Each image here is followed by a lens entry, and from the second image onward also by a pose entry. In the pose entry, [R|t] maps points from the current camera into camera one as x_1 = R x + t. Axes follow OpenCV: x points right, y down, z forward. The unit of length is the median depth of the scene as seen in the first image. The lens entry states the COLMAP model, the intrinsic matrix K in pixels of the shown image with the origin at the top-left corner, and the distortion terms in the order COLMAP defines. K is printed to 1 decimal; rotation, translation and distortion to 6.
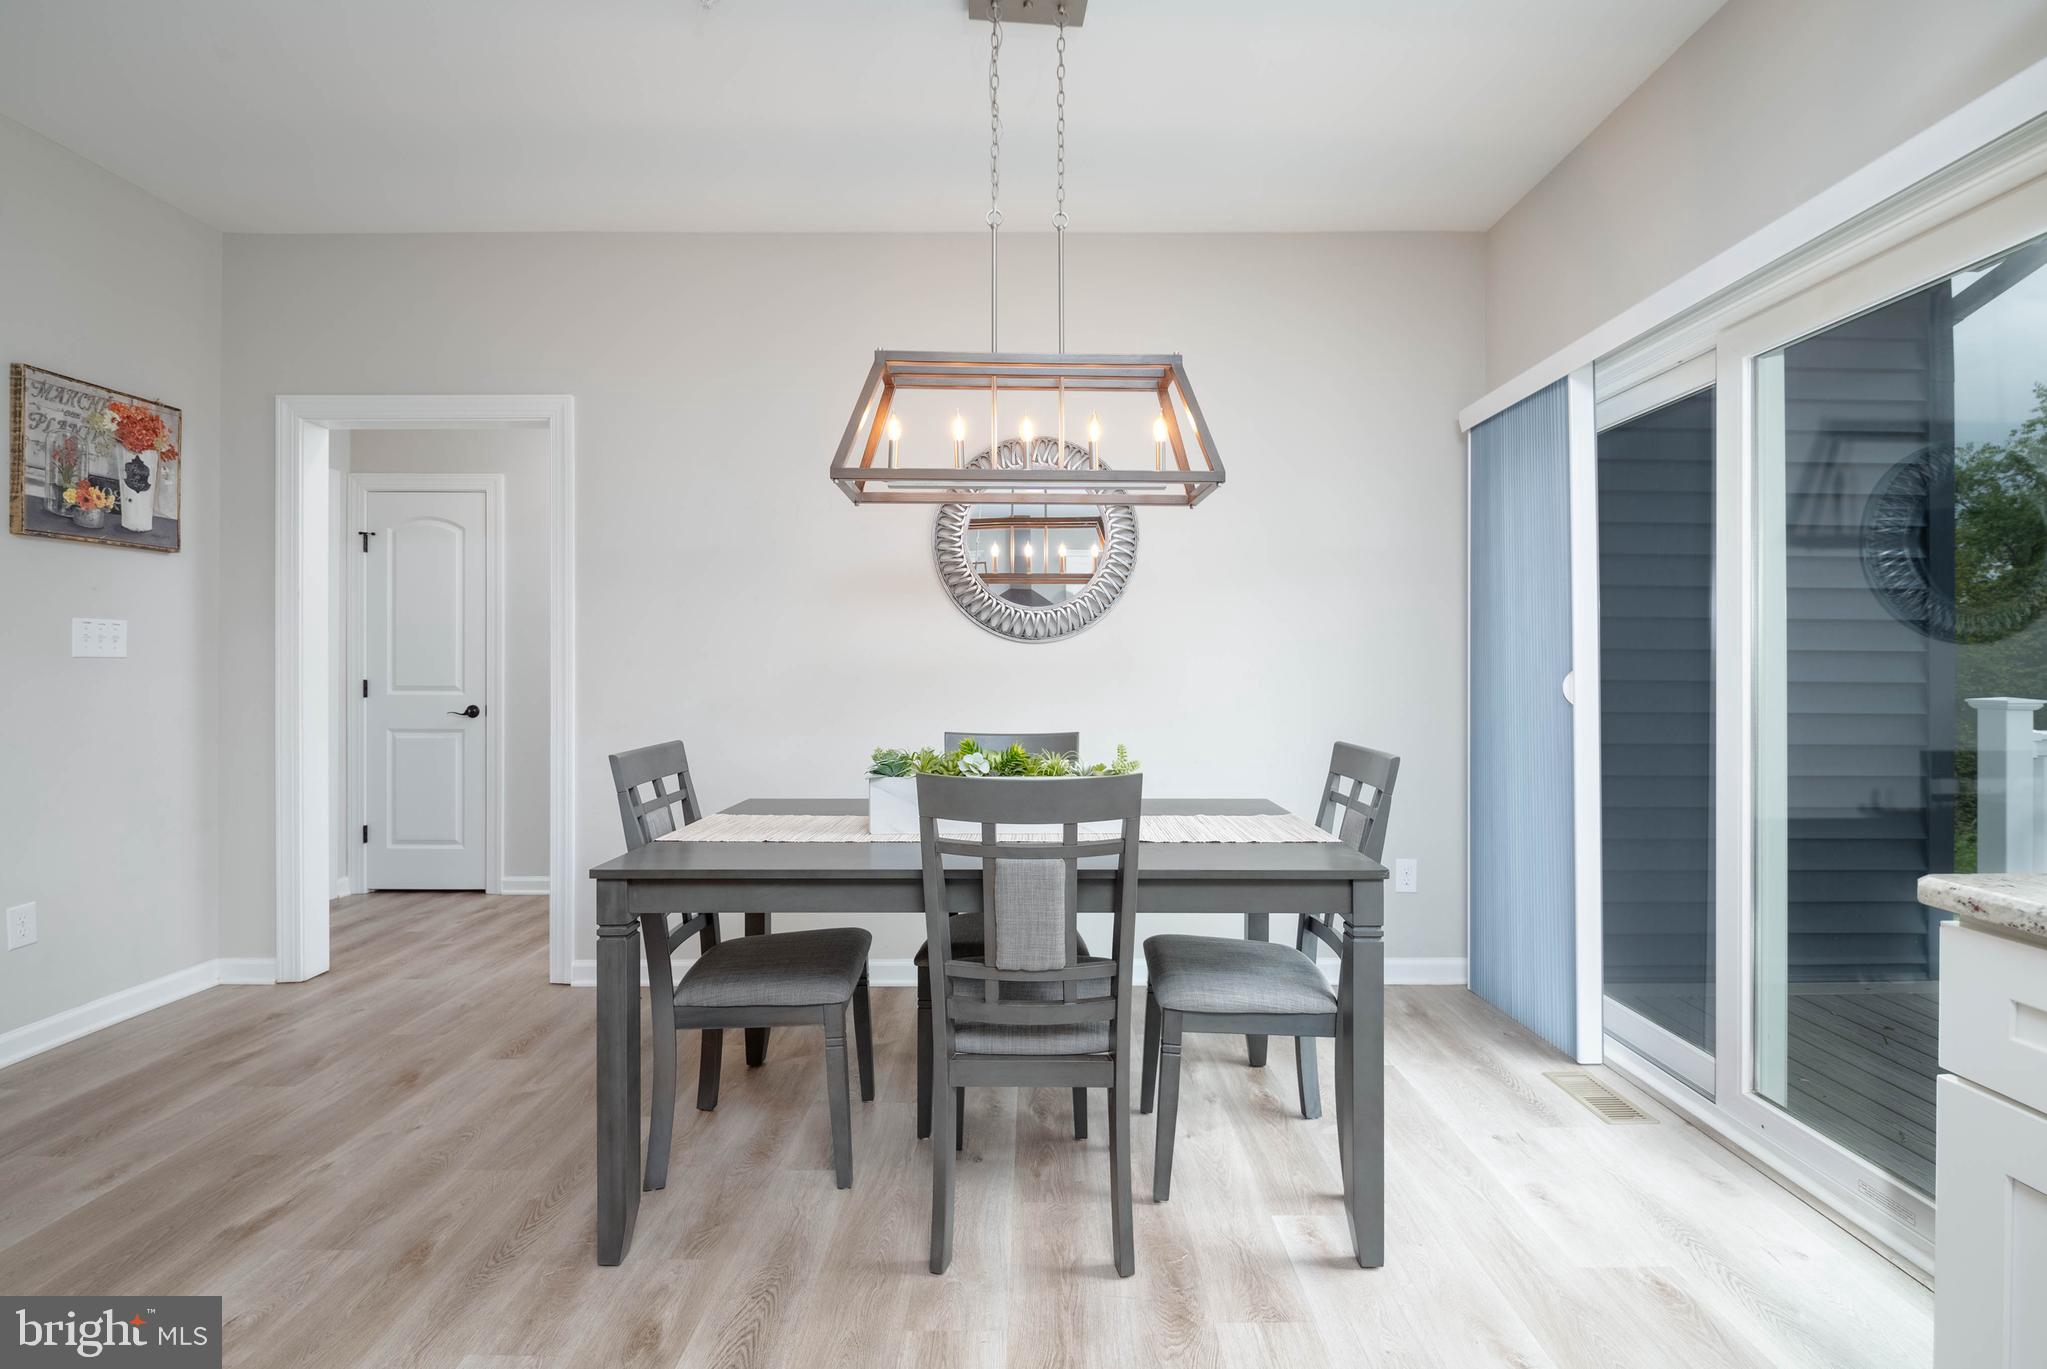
lens RADIAL K [[876.2, 0, 1033.6], [0, 876.2, 684.9], [0, 0, 1]] dist [0.000220, -0.009403]
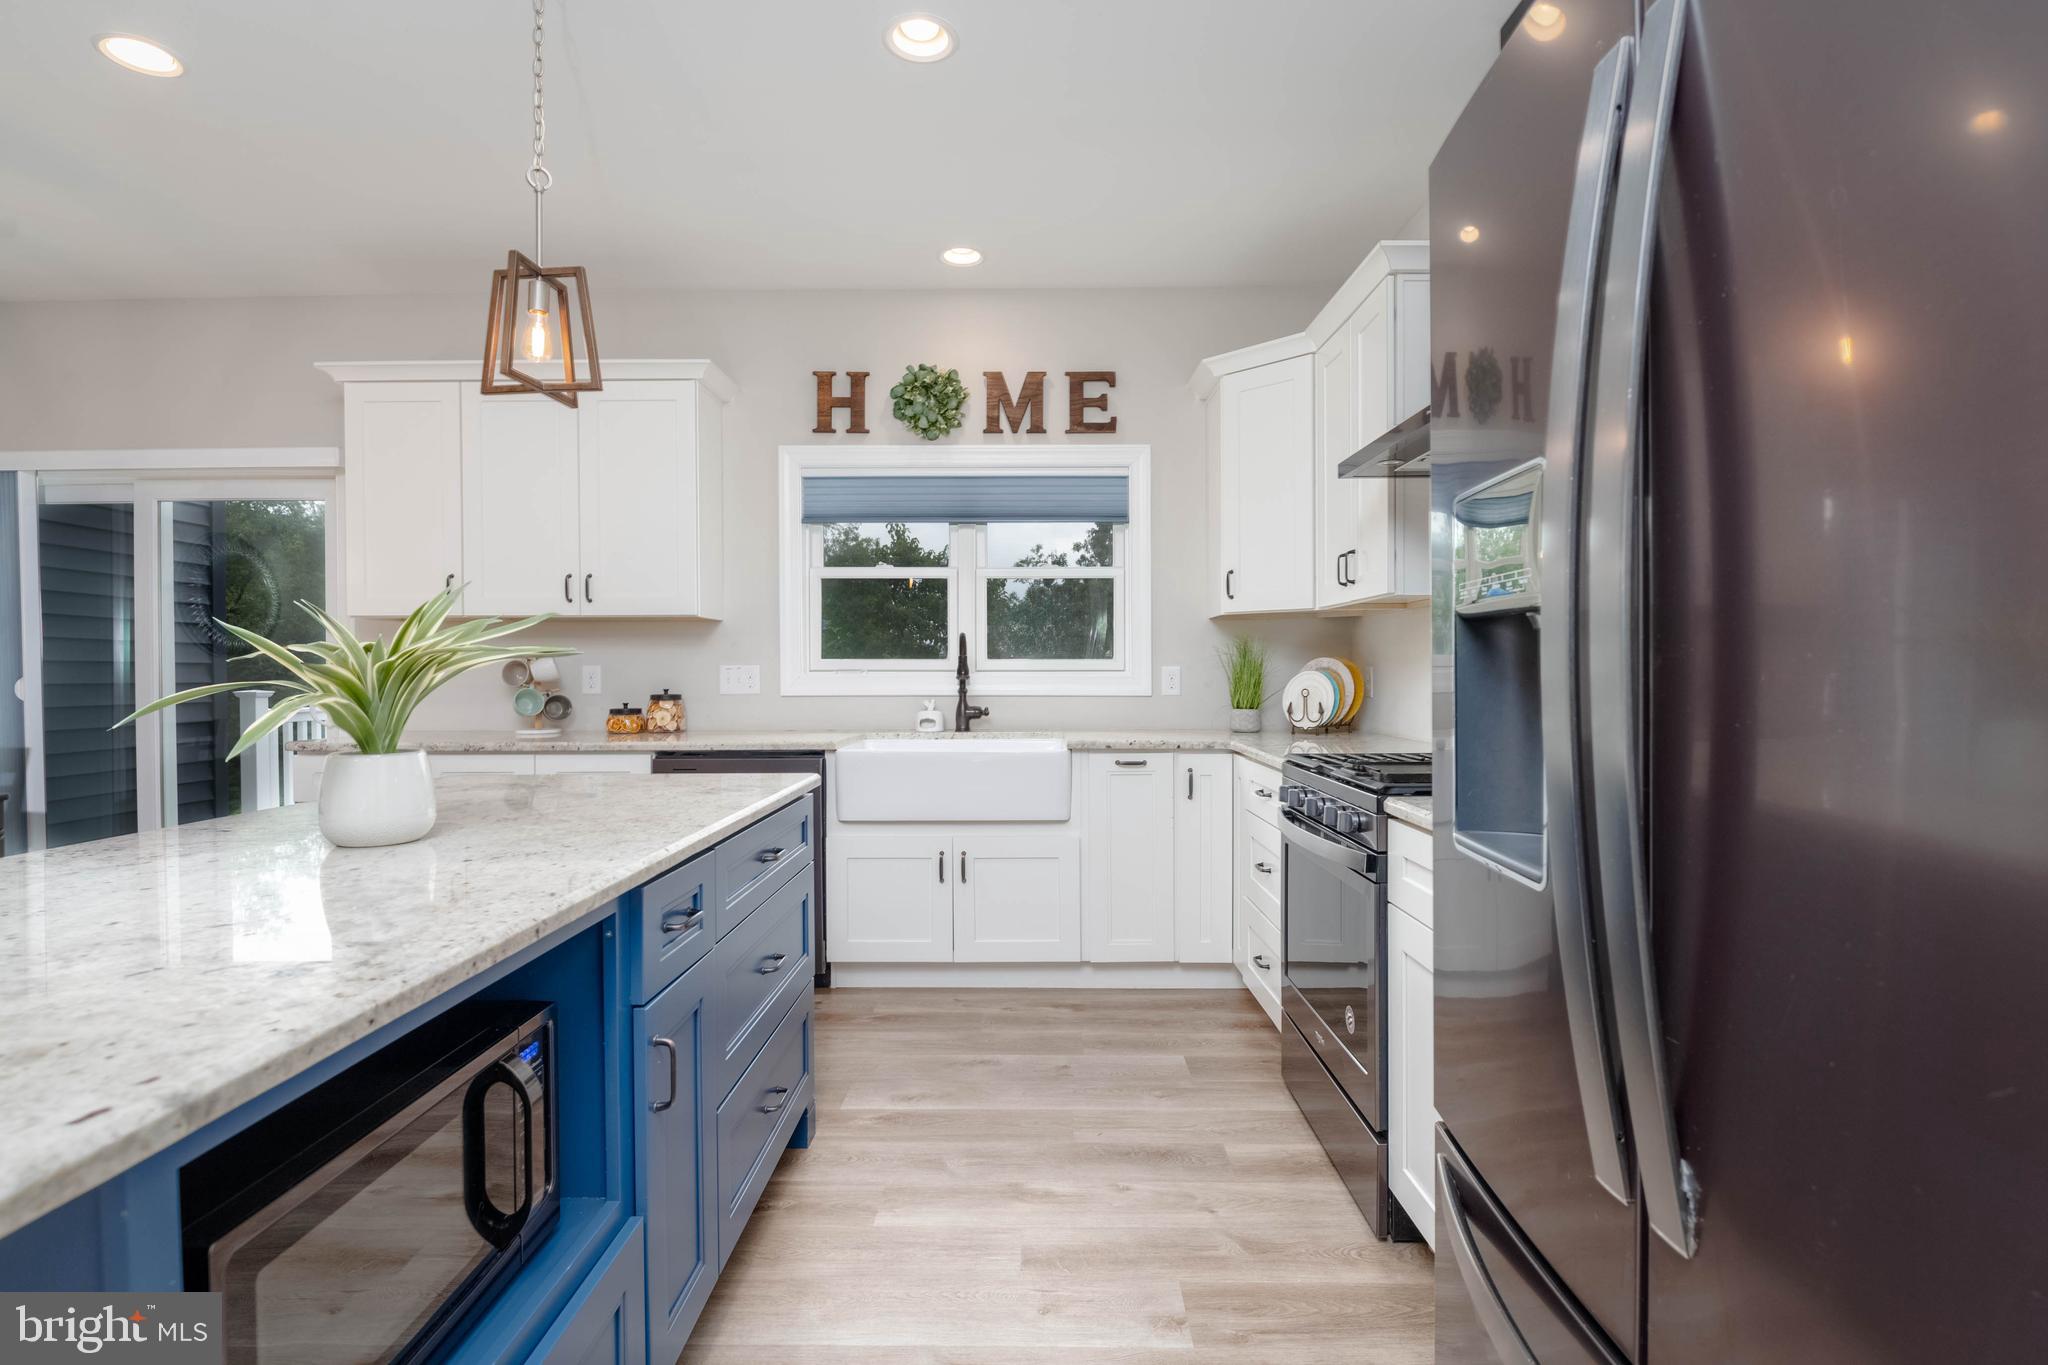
lens RADIAL K [[994.2, 0, 1037.0], [0, 994.2, 679.6], [0, 0, 1]] dist [-0.000105, -0.010795]
pose [[0.005790, -0.011712, 0.999915, -0.994671], [0.013048, 0.999847, 0.011635, -0.009699], [-0.999898, 0.012979, 0.005941, -0.680159]]
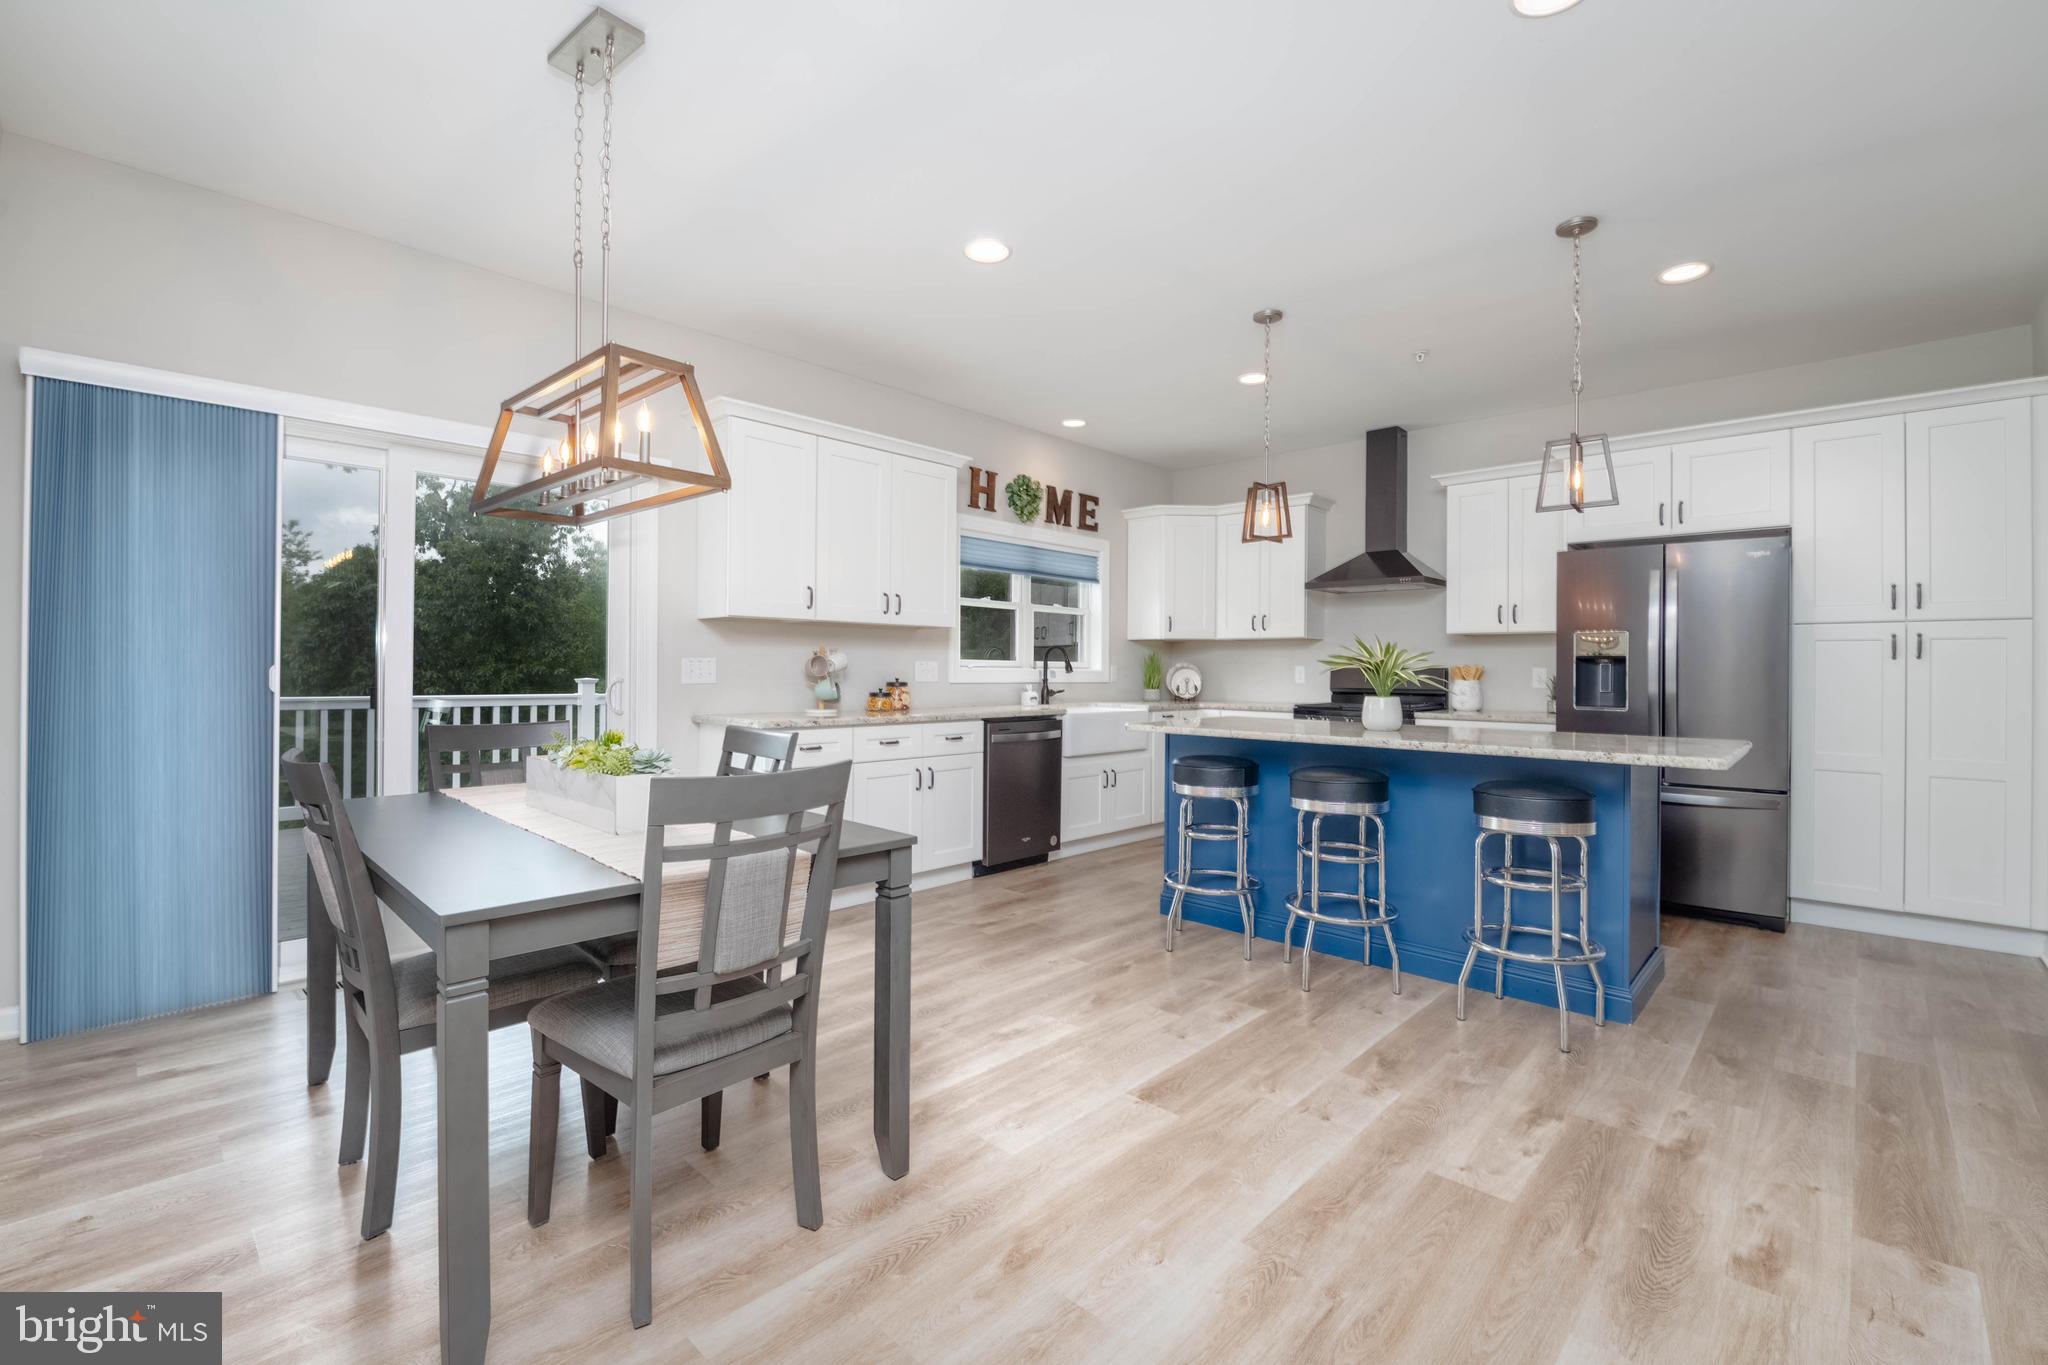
lens RADIAL K [[876.7, 0, 1034.1], [0, 876.7, 682.9], [0, 0, 1]] dist [0.000220, -0.009403]
pose [[-0.727946, -0.016813, 0.685429, -0.960791], [-0.001027, 0.999725, 0.023432, -0.019026], [-0.685634, 0.016354, -0.727763, 1.129444]]
